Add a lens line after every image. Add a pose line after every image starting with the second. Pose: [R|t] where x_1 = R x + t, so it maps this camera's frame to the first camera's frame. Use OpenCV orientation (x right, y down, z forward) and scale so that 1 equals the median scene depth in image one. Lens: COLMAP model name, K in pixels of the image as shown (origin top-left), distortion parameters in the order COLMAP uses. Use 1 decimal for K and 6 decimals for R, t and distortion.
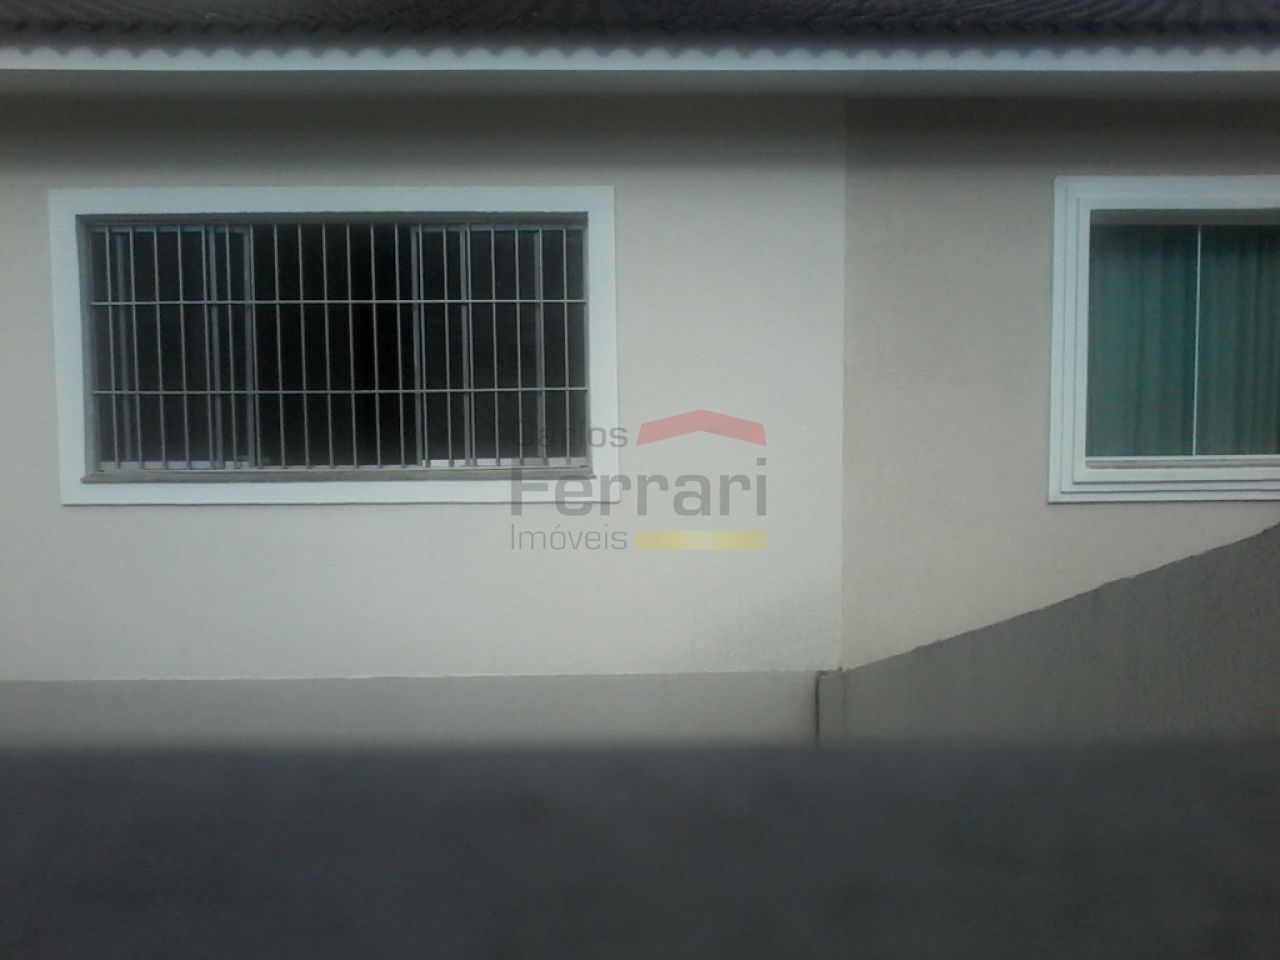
lens RADIAL K [[1424.4, 0, 629.9], [0, 1424.4, 478.3], [0, 0, 1]] dist [-0.000384, 0.000000]
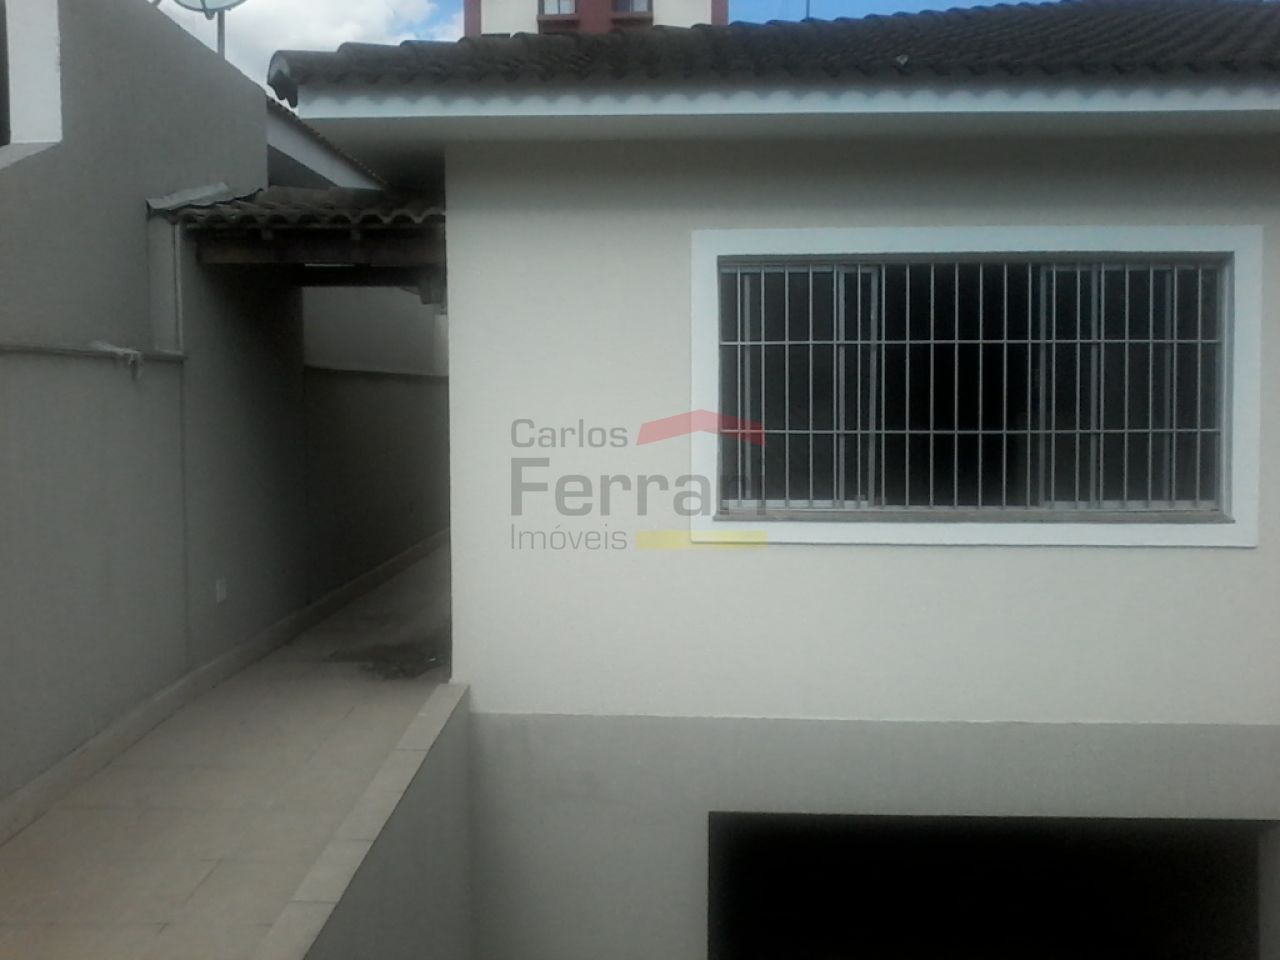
lens RADIAL K [[1424.4, 0, 633.8], [0, 1424.4, 482.6], [0, 0, 1]] dist [-0.000384, 0.000000]
pose [[0.996245, 0.010119, -0.085983, -0.350037], [-0.012401, 0.999584, -0.026045, 0.003329], [0.085683, 0.027013, 0.995956, -0.009712]]
